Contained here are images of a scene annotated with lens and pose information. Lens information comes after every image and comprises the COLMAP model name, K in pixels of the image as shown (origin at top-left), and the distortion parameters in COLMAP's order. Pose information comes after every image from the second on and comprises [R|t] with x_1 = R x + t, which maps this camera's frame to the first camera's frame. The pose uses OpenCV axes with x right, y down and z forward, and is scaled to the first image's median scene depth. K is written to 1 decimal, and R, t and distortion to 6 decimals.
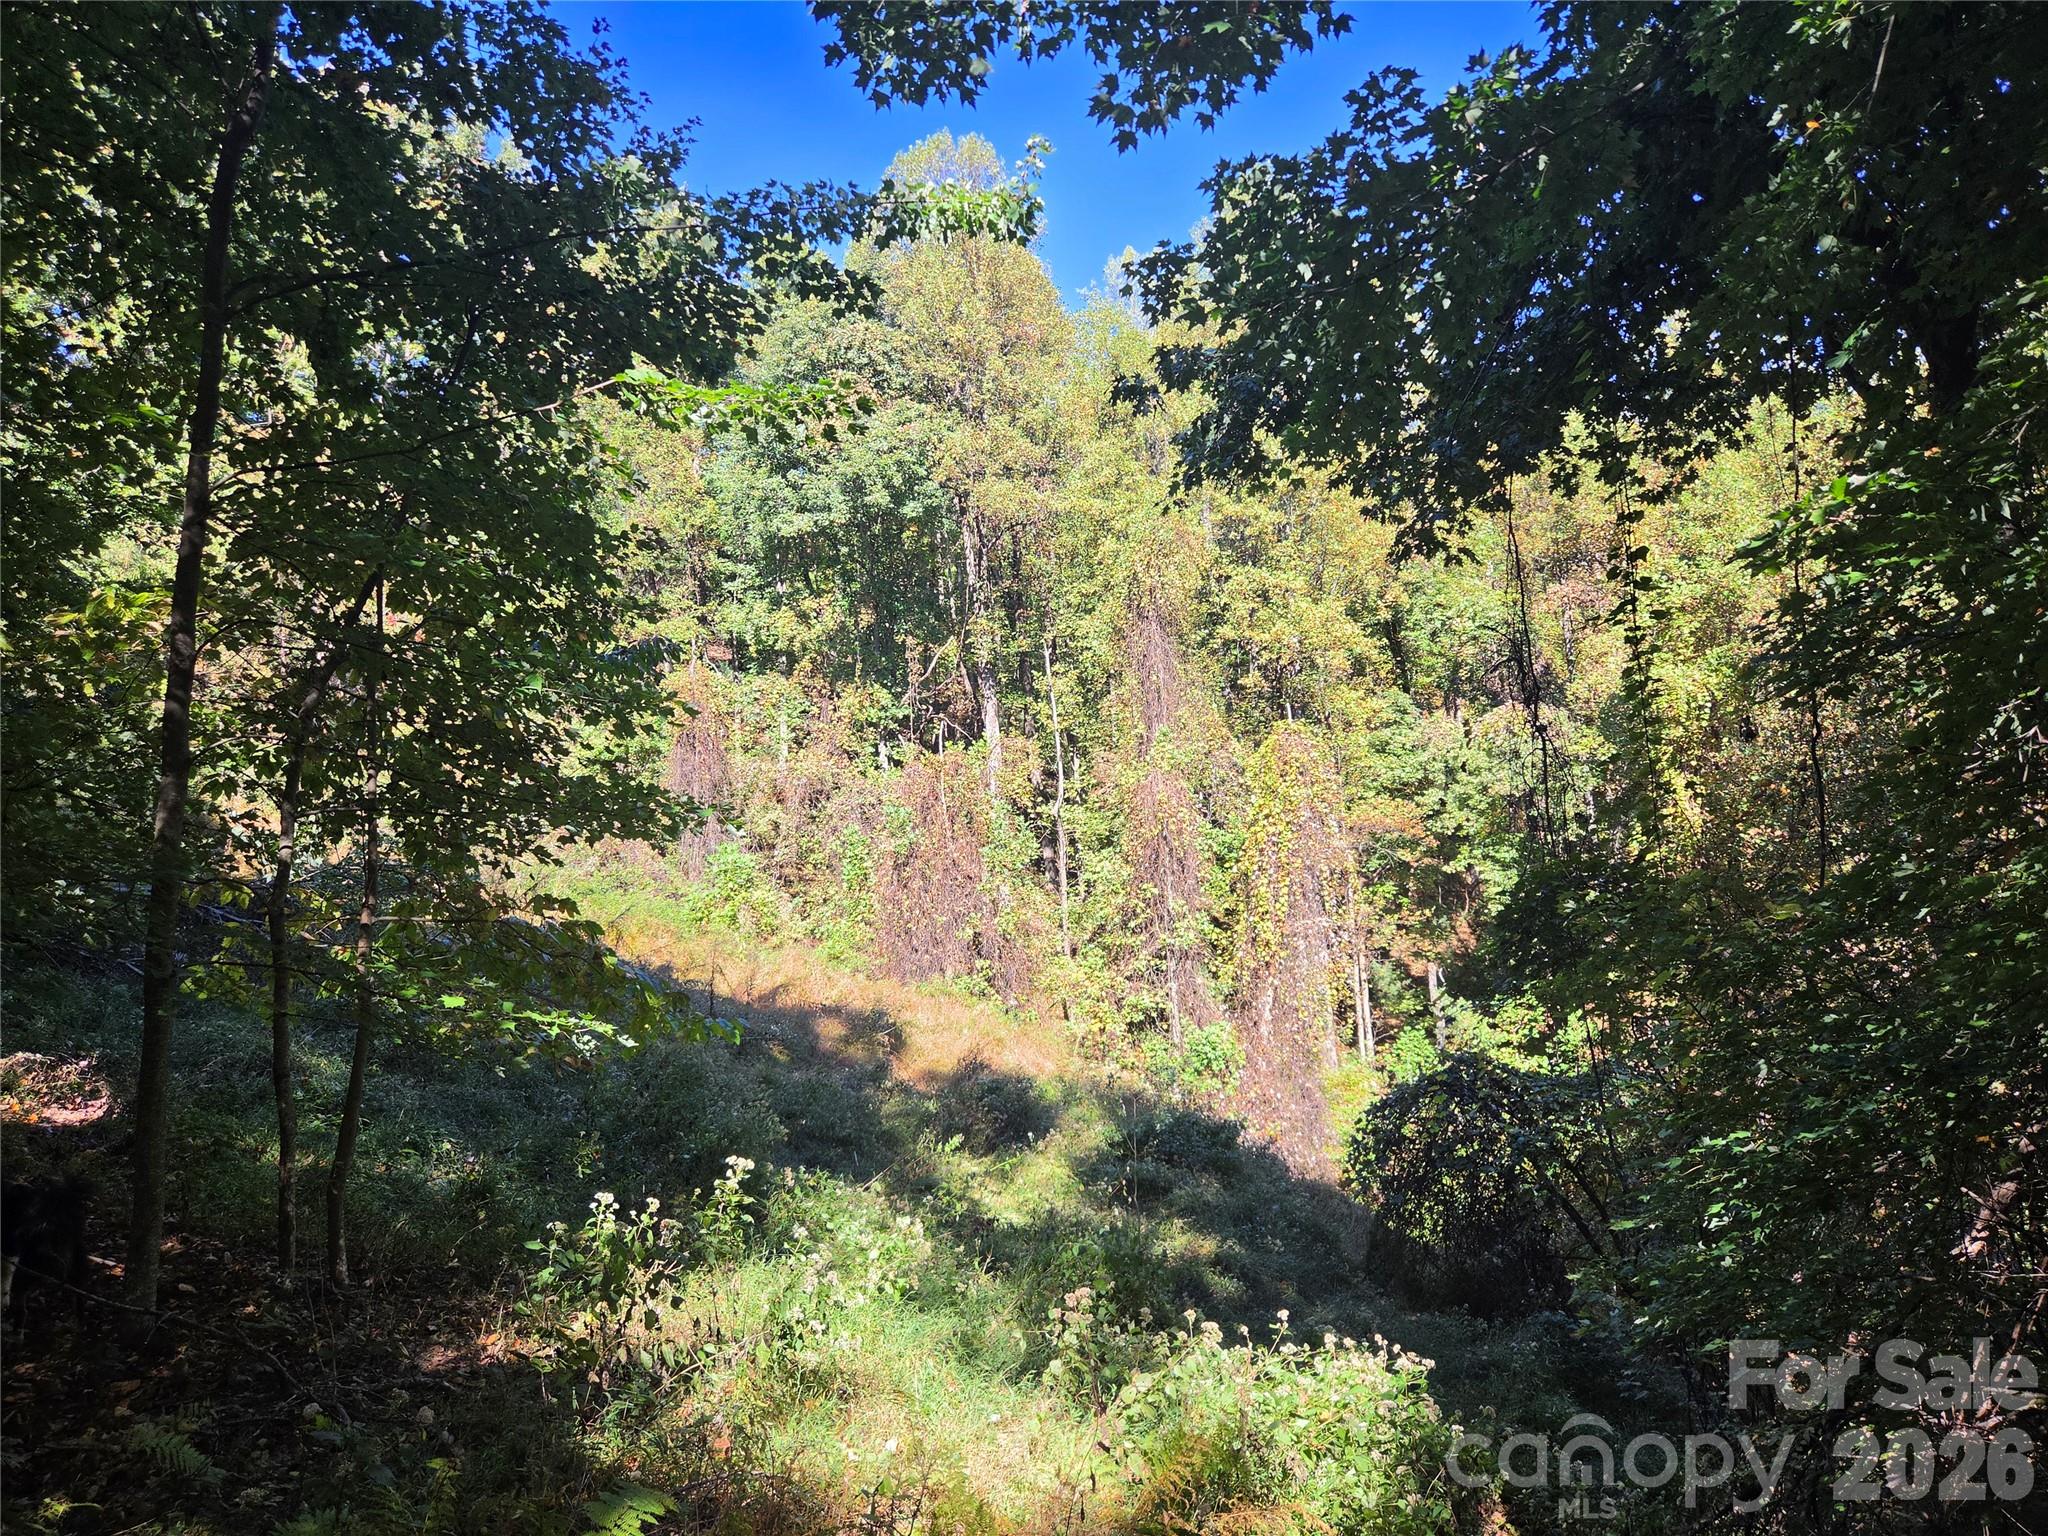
lens RADIAL K [[1343.4, 0, 1018.7], [0, 1343.4, 768.4], [0, 0, 1]] dist [0.008195, -0.004407]
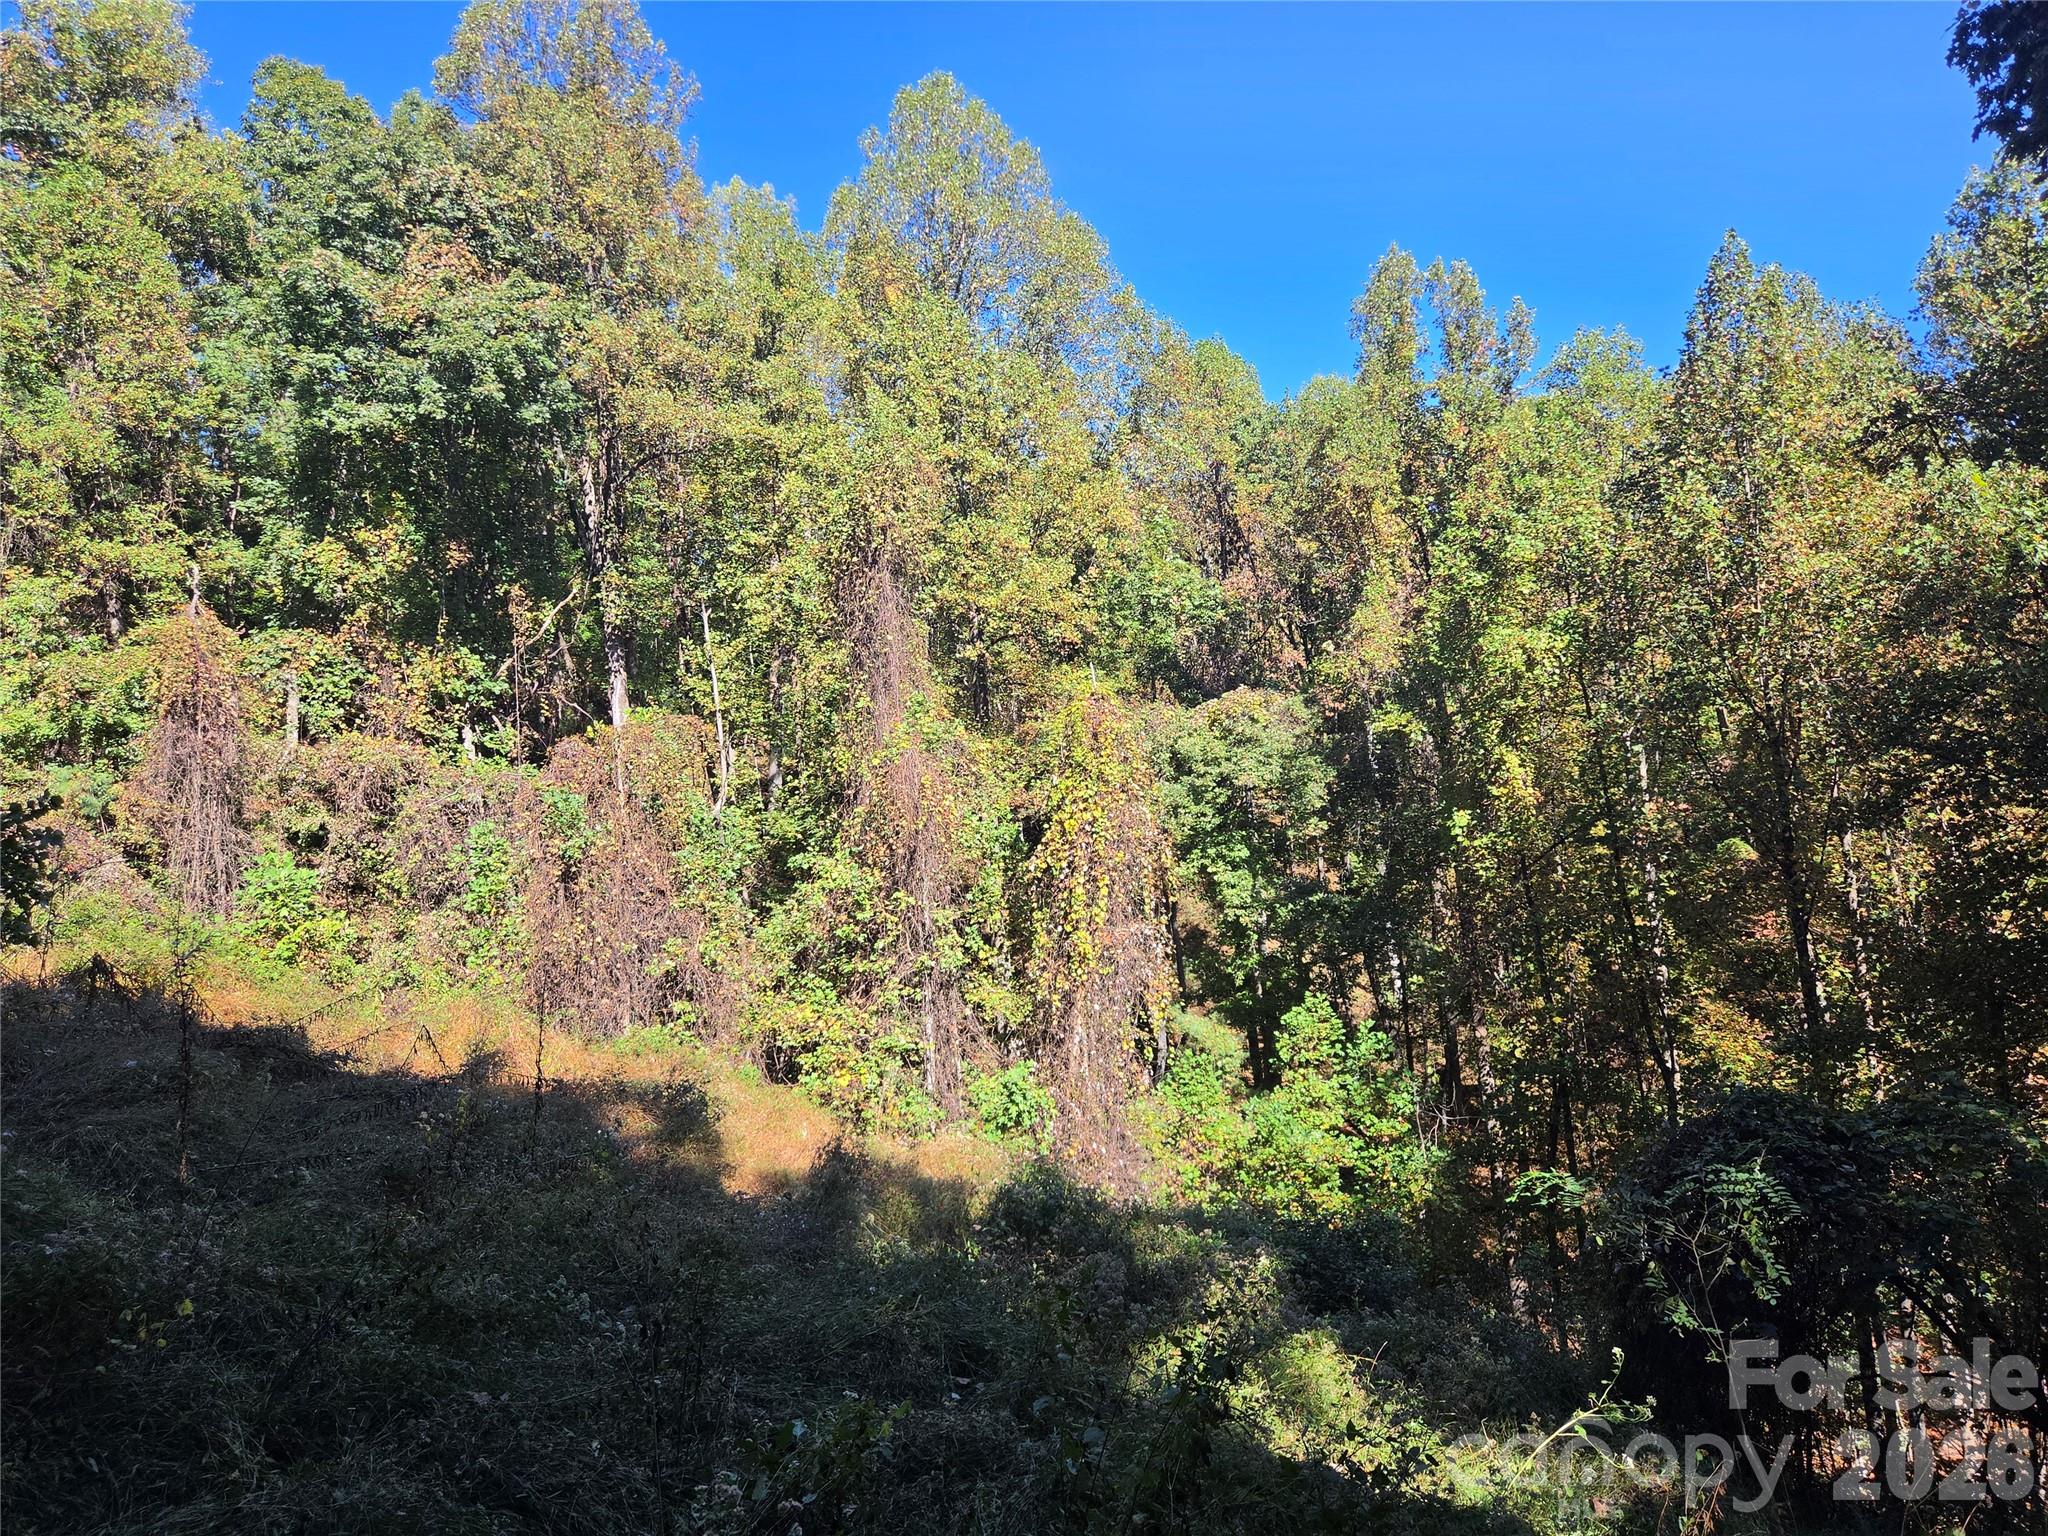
lens RADIAL K [[1343.4, 0, 1029.9], [0, 1343.4, 766.2], [0, 0, 1]] dist [0.008195, -0.004407]
pose [[0.925133, 0.009126, 0.379534, -0.102779], [0.000798, 0.999662, -0.025983, 0.025382], [-0.379643, 0.024340, 0.924813, 0.187998]]
